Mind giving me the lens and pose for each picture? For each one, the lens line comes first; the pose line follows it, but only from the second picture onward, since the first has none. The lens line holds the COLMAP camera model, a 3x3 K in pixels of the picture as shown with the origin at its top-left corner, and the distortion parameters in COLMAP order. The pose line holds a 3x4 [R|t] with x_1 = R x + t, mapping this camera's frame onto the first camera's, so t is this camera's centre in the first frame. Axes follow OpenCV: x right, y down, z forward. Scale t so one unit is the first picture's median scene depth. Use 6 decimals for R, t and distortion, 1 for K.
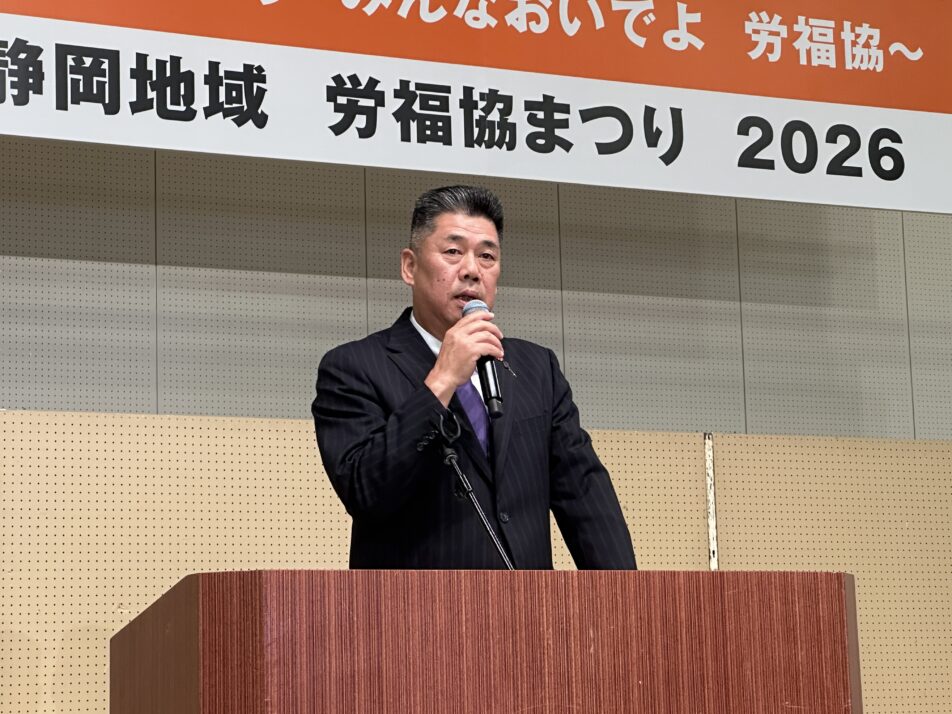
lens RADIAL K [[2477.8, 0, 464.1], [0, 2477.8, 325.2], [0, 0, 1]] dist [0.141538, 0.000000]
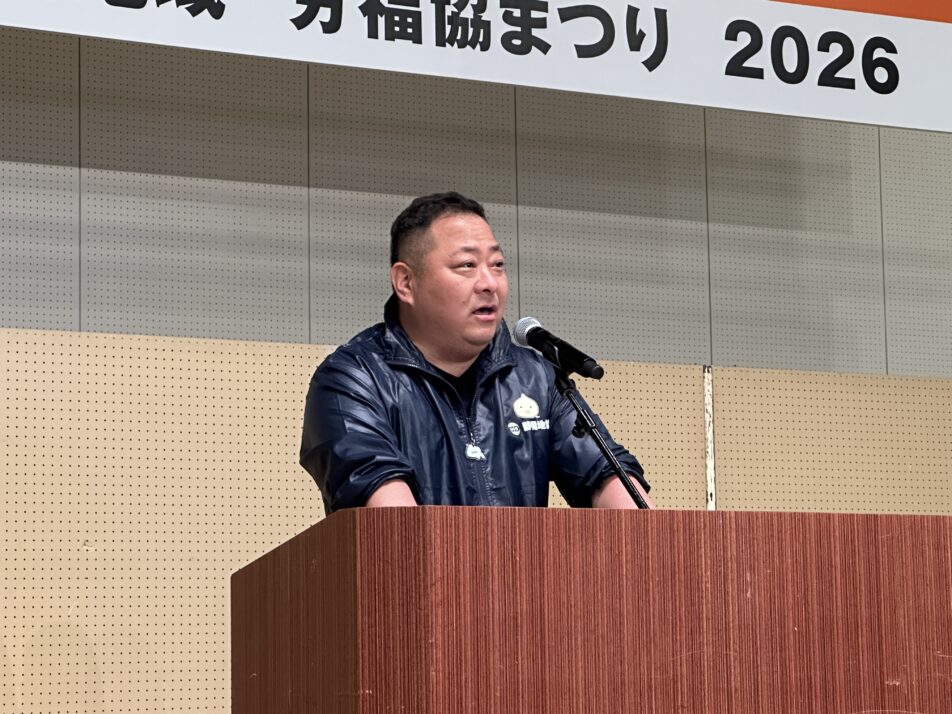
lens RADIAL K [[2796.5, 0, 484.7], [0, 2796.5, 318.9], [0, 0, 1]] dist [0.115319, 0.000000]
pose [[0.996770, 0.020027, 0.077773, -0.060077], [-0.022285, 0.999352, 0.028269, -0.001310], [-0.077157, -0.029911, 0.996570, -0.026311]]
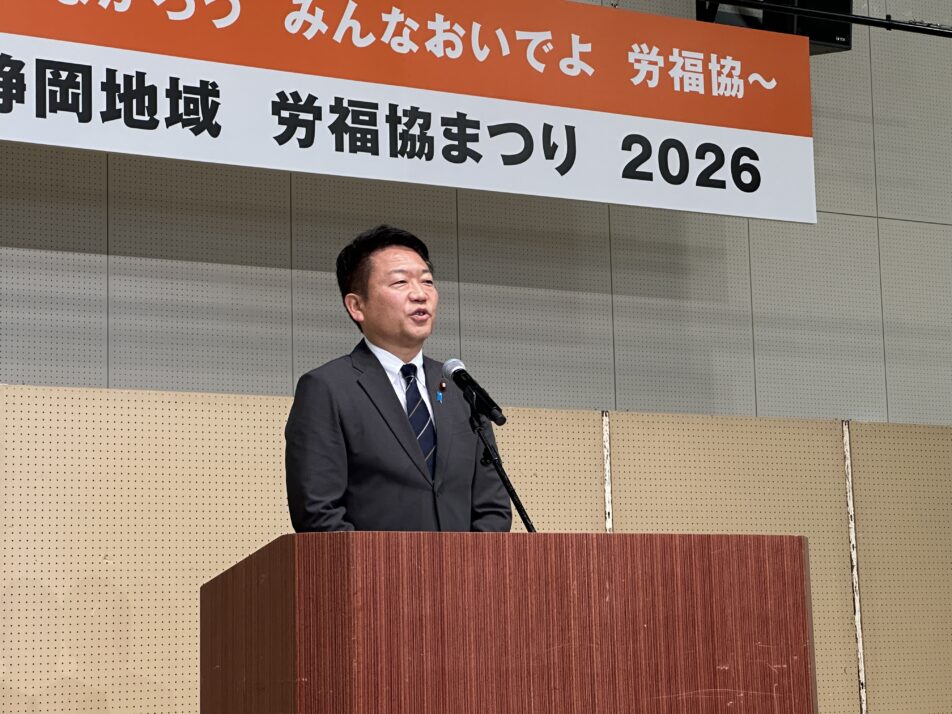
lens RADIAL K [[2255.7, 0, 477.2], [0, 2255.7, 313.7], [0, 0, 1]] dist [0.141673, 0.000000]
pose [[0.996187, 0.015432, 0.085873, -0.048302], [-0.015939, 0.999859, 0.005223, -0.005733], [-0.085780, -0.006571, 0.996292, -0.040559]]
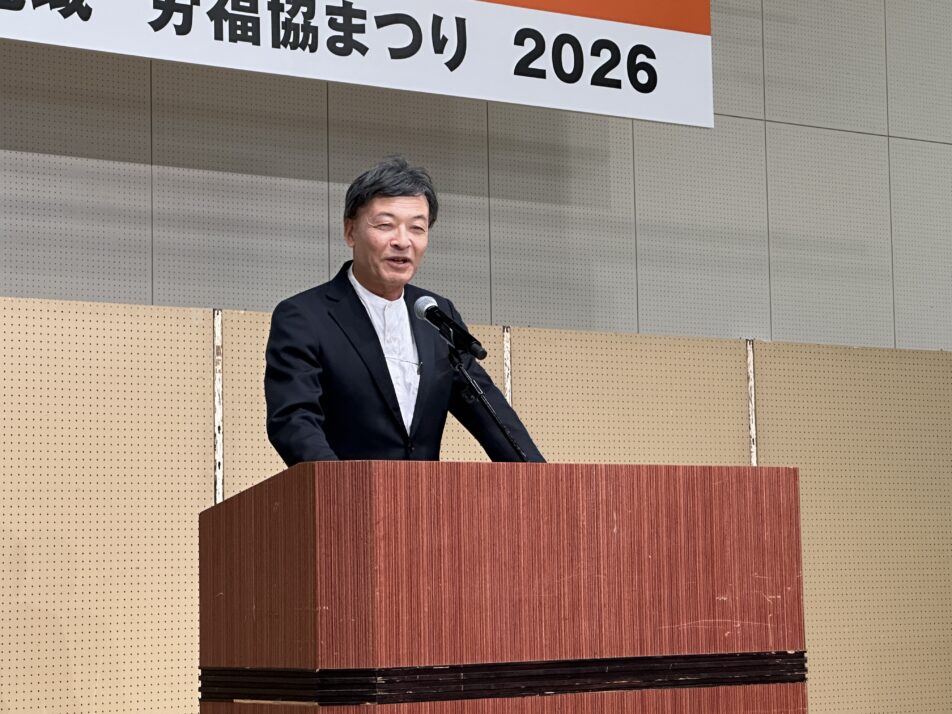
lens RADIAL K [[2529.0, 0, 469.3], [0, 2529.0, 329.0], [0, 0, 1]] dist [0.080911, 0.000000]
pose [[0.983841, 0.026924, 0.177007, -0.105442], [-0.036904, 0.997895, 0.053331, -0.012850], [-0.175198, -0.059001, 0.982764, -0.082271]]
